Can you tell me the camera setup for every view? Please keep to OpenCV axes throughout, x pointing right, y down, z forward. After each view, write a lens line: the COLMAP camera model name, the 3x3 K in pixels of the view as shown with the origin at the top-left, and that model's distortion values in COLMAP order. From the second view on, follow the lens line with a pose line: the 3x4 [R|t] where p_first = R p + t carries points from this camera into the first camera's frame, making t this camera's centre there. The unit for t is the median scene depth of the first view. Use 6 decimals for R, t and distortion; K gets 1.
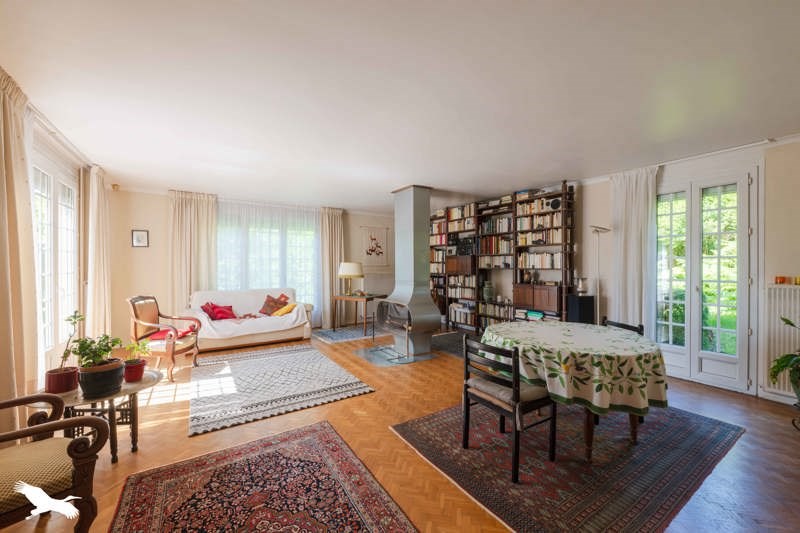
lens RADIAL K [[313.2, 0, 402.9], [0, 313.2, 266.9], [0, 0, 1]] dist [-0.002438, -0.000088]
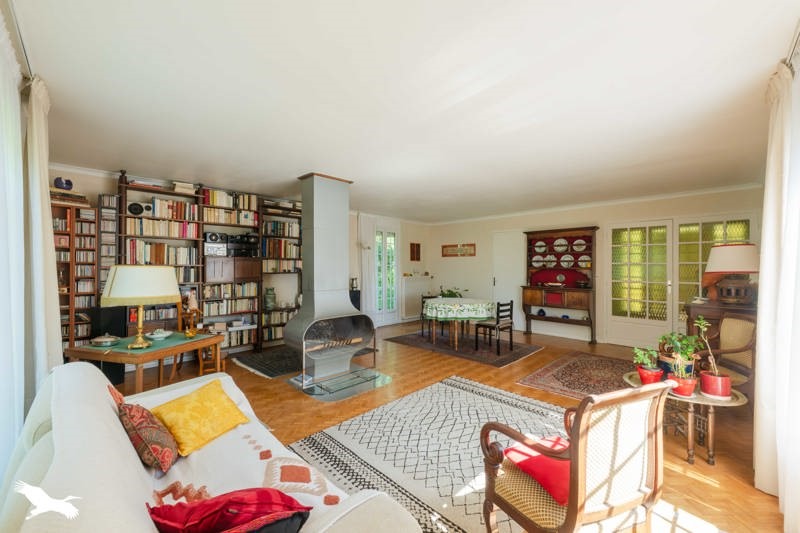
lens RADIAL K [[313.2, 0, 403.6], [0, 313.2, 269.6], [0, 0, 1]] dist [-0.002438, -0.000088]
pose [[-0.199609, -0.007782, 0.979845, -0.724543], [0.004252, 0.999952, 0.008808, -0.012816], [-0.979866, 0.005925, -0.199566, 0.848071]]
